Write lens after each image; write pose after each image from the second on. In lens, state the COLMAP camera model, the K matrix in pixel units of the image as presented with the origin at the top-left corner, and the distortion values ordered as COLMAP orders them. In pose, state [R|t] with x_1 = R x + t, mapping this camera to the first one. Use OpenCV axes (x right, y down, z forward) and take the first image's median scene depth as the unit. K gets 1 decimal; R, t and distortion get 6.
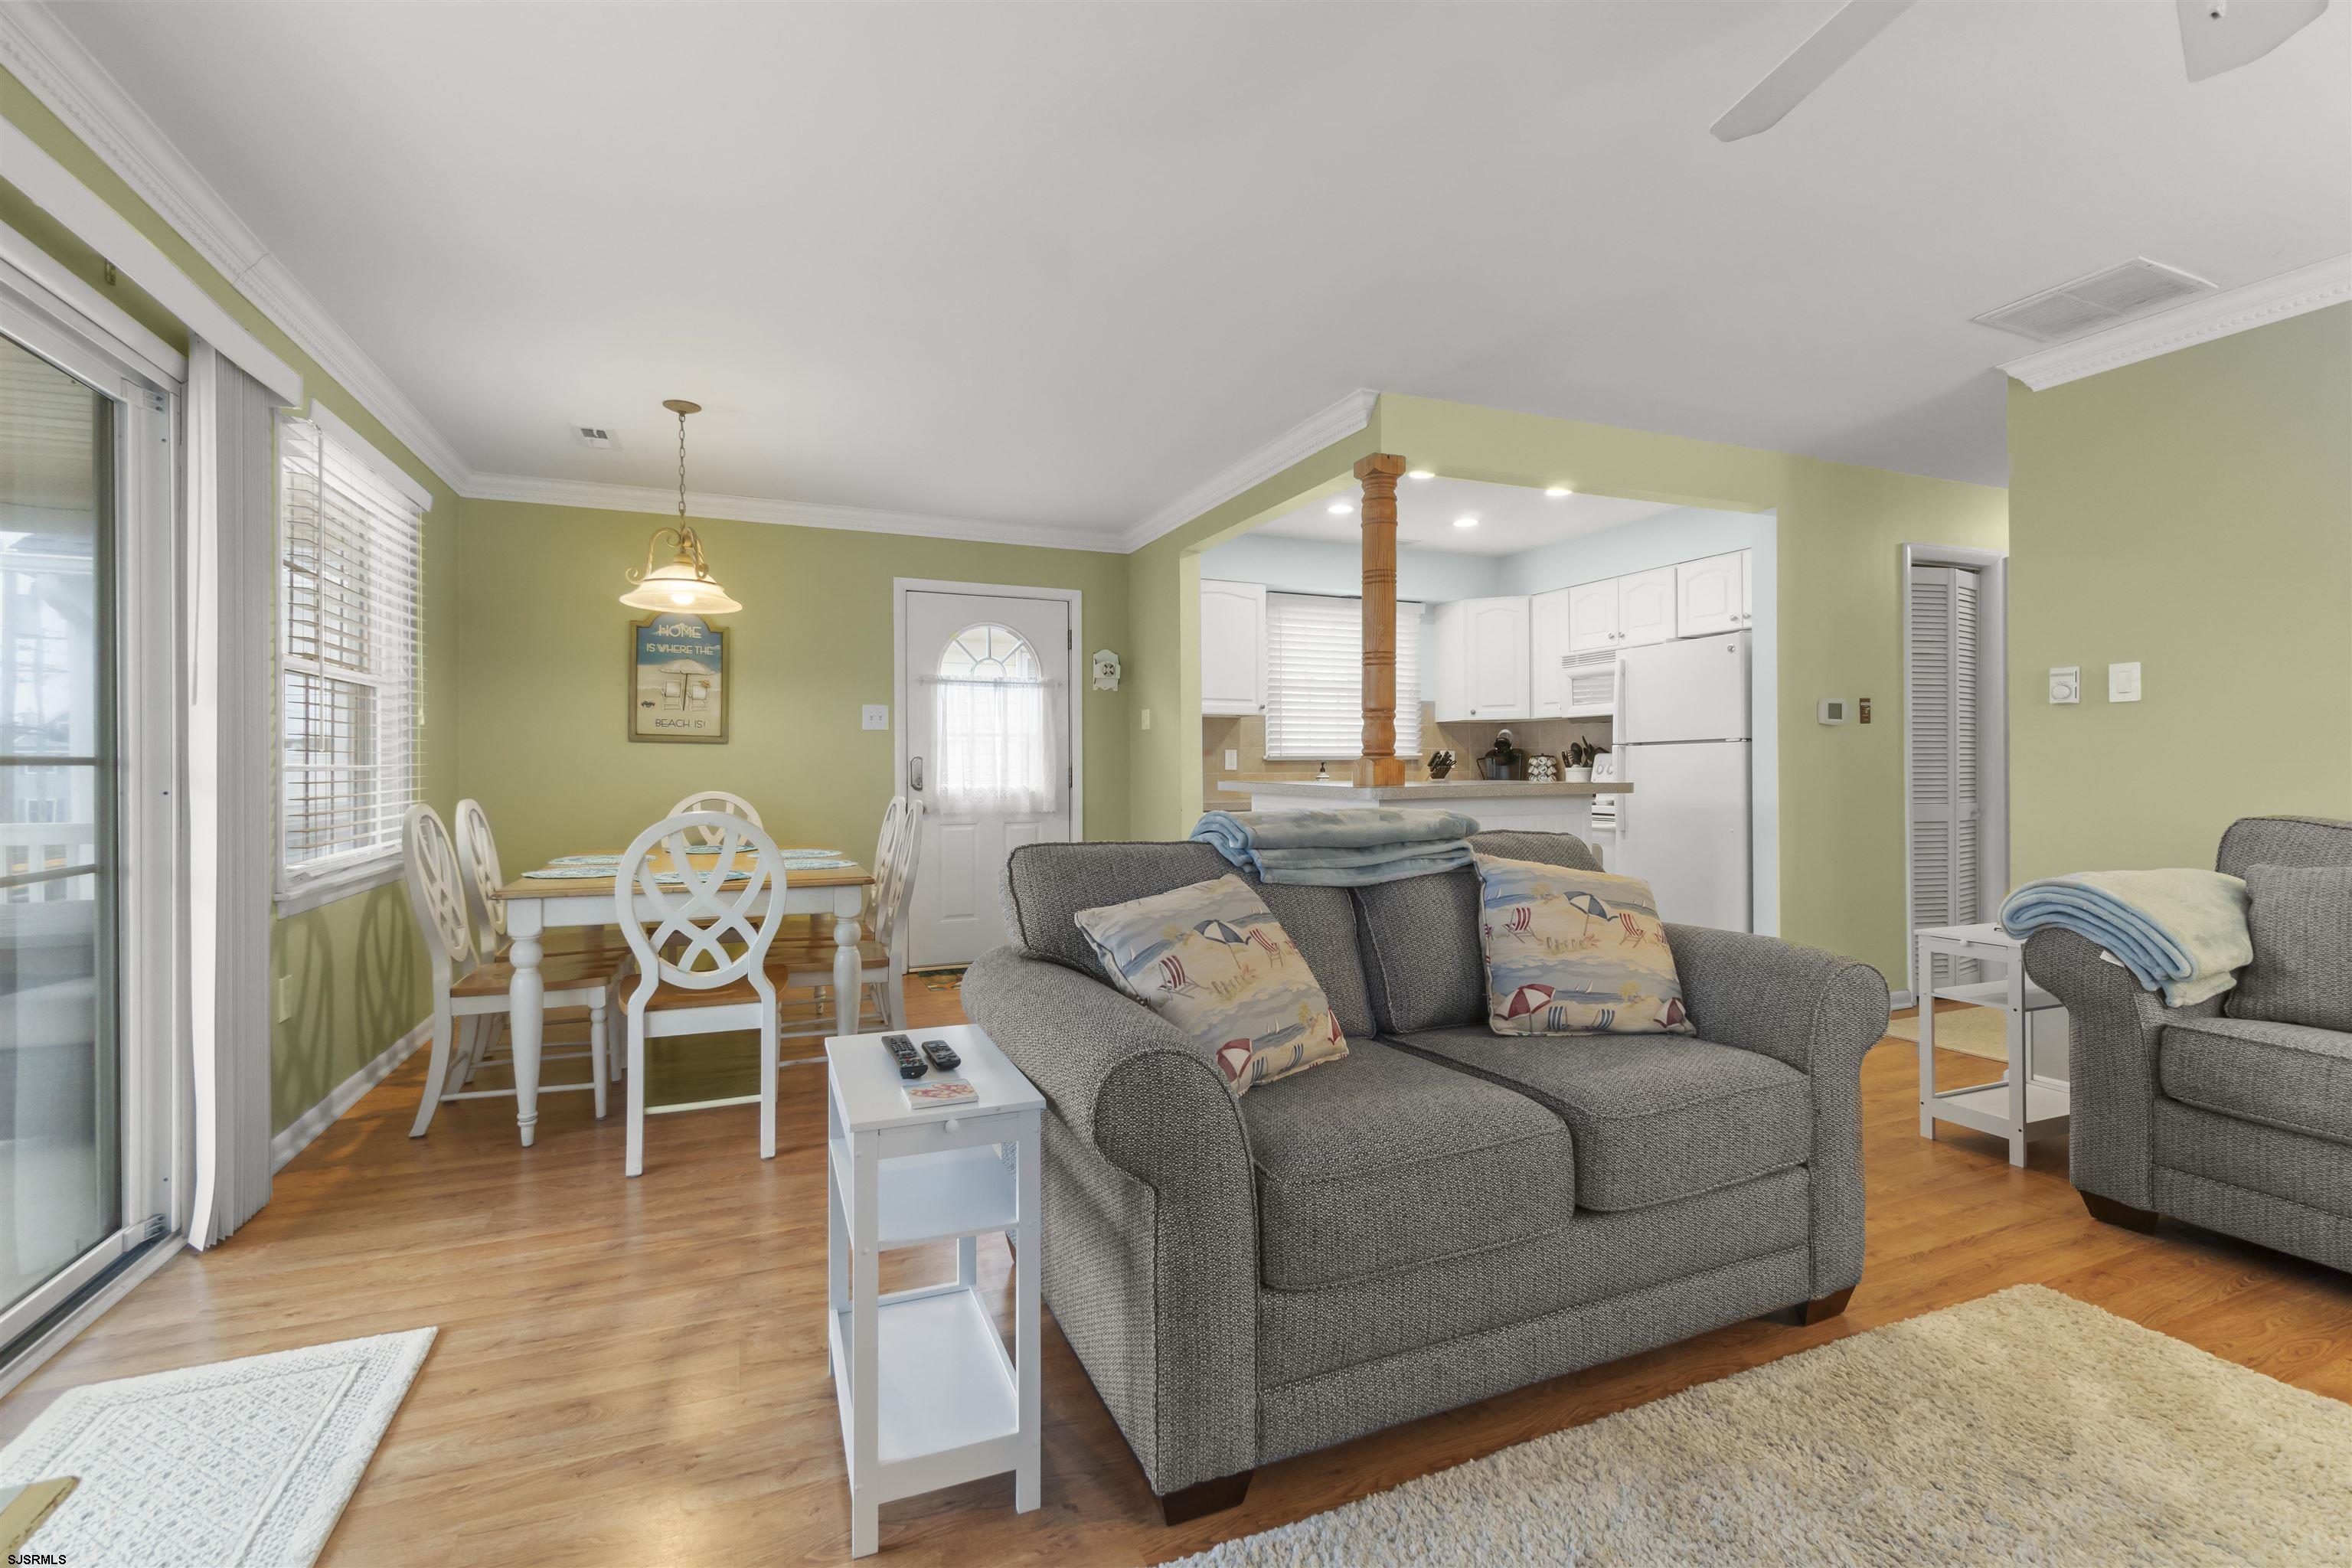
lens RADIAL K [[1024.1, 0, 1182.0], [0, 1024.1, 773.1], [0, 0, 1]] dist [0.001677, -0.000028]
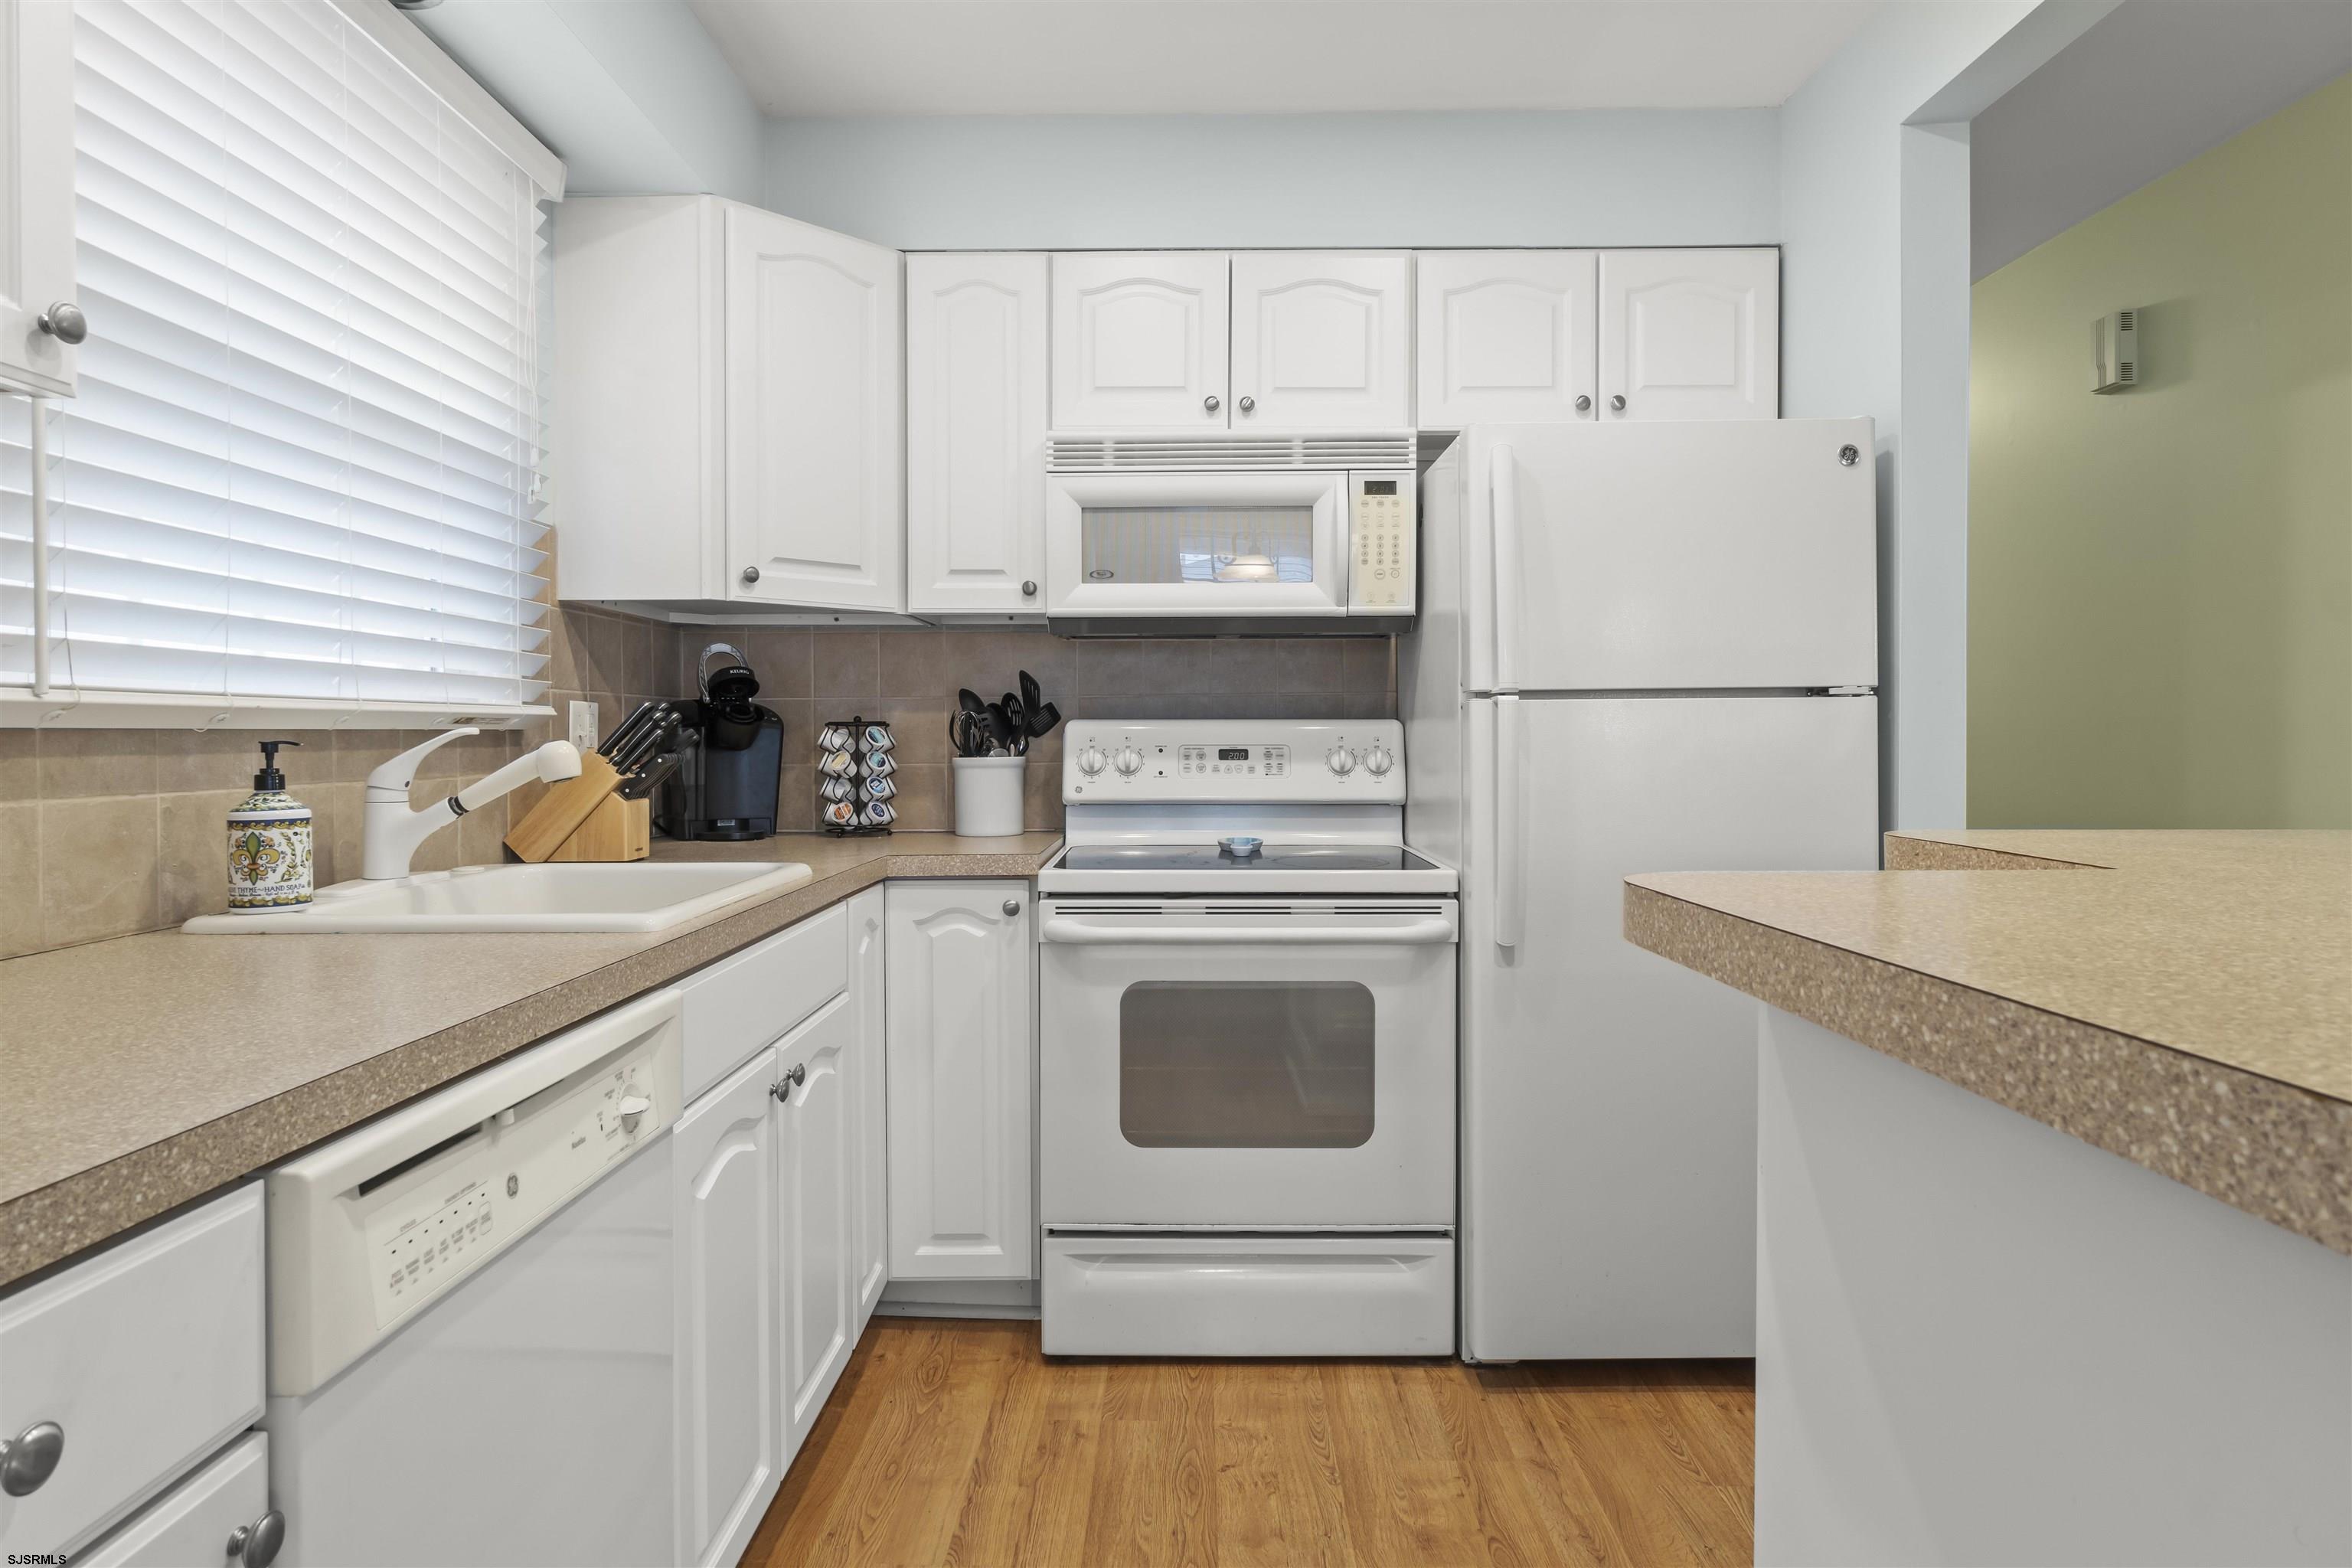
lens RADIAL K [[1297.5, 0, 1176.6], [0, 1297.5, 752.3], [0, 0, 1]] dist [0.000378, -0.000004]
pose [[0.397517, -0.006423, 0.917572, -0.016485], [0.003764, 0.999979, 0.005370, -0.009109], [-0.917587, 0.001319, 0.397533, 0.751032]]
